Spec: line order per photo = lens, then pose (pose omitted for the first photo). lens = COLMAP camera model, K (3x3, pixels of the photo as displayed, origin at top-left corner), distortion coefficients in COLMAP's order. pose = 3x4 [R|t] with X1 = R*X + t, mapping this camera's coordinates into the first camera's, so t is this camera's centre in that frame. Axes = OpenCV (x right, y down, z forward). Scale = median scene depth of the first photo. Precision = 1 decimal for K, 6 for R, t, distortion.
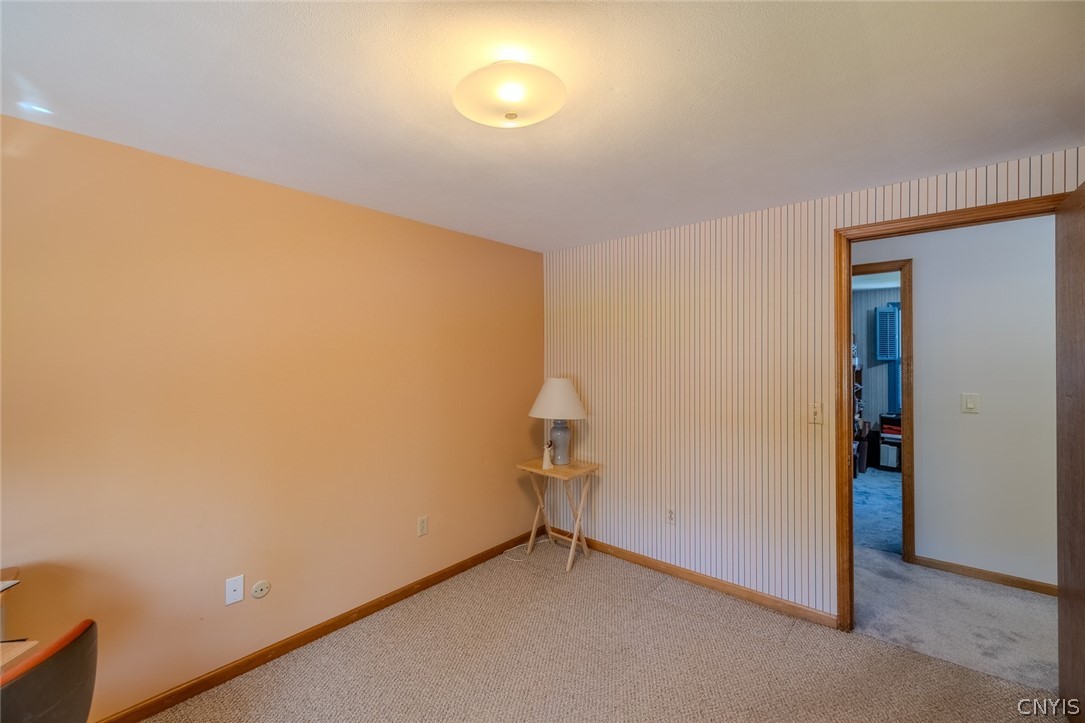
lens RADIAL K [[463.3, 0, 542.5], [0, 463.3, 361.6], [0, 0, 1]] dist [-0.000889, -0.000189]
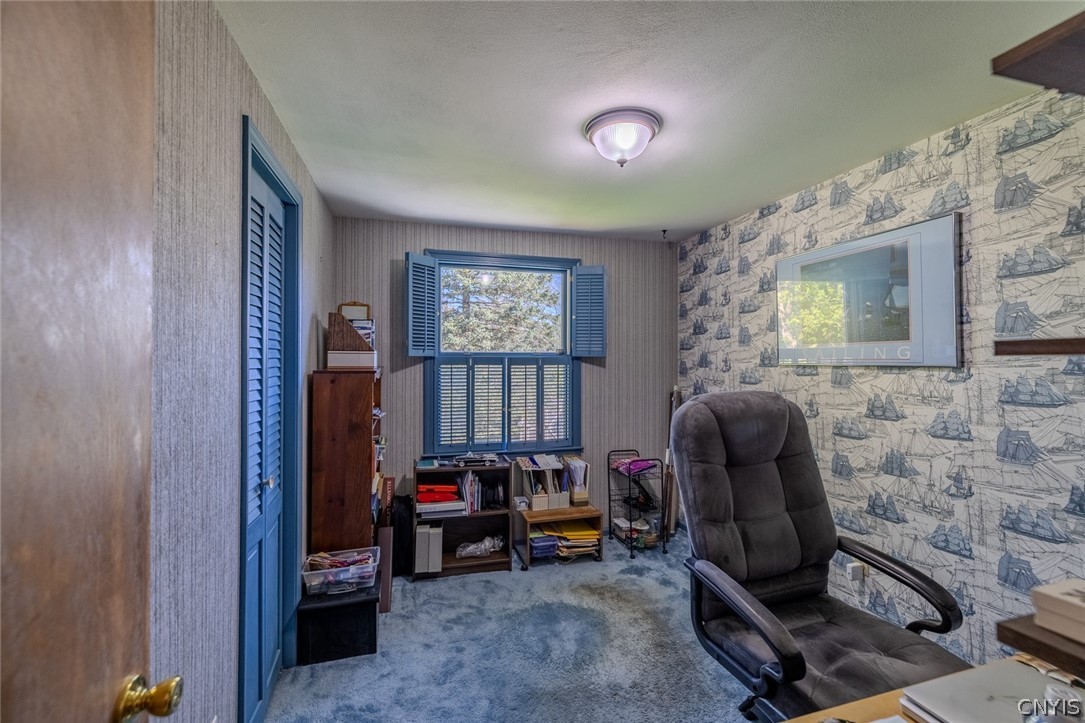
lens RADIAL K [[463.3, 0, 543.2], [0, 463.3, 357.8], [0, 0, 1]] dist [-0.000889, -0.000189]
pose [[0.557825, 0.003856, 0.829949, 0.385397], [-0.002626, 0.999992, -0.002881, -0.001020], [-0.829954, -0.000573, 0.557831, 0.595580]]
